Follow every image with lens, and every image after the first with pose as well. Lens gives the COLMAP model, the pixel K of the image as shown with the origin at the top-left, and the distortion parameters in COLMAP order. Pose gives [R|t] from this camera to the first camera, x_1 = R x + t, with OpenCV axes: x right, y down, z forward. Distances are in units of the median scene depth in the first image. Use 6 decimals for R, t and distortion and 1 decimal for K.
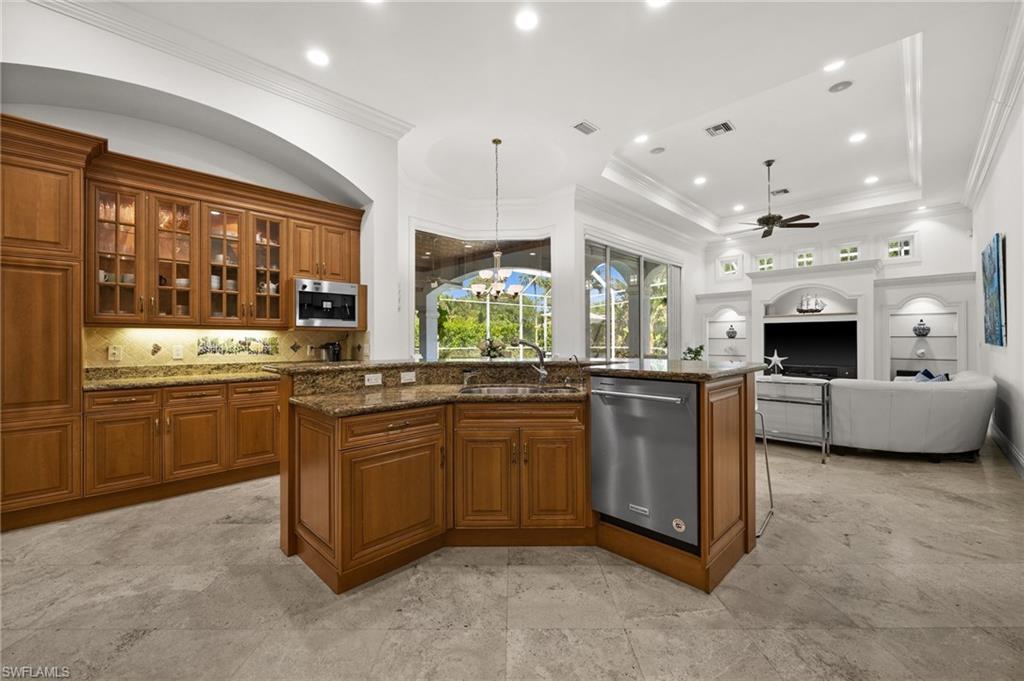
lens RADIAL K [[412.2, 0, 510.8], [0, 412.2, 337.8], [0, 0, 1]] dist [0.001559, 0.000282]
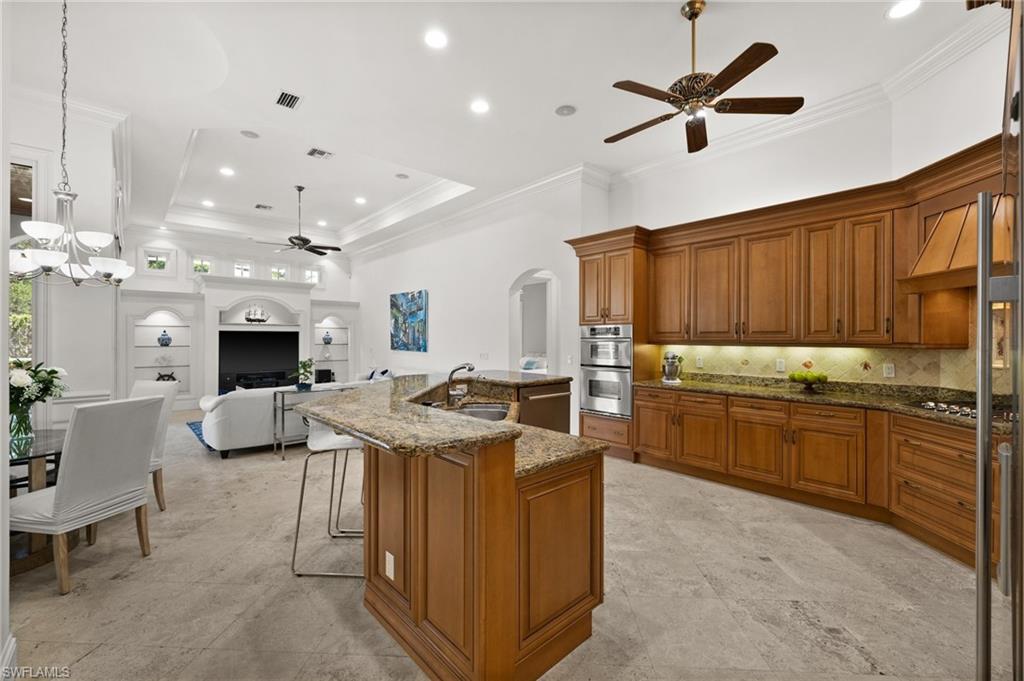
lens RADIAL K [[429.6, 0, 510.2], [0, 429.6, 337.6], [0, 0, 1]] dist [0.001808, 0.000380]
pose [[0.065101, 0.003461, 0.997873, -0.374297], [-0.011040, 0.999935, -0.002748, -0.026805], [-0.997818, -0.010838, 0.065135, 0.295170]]
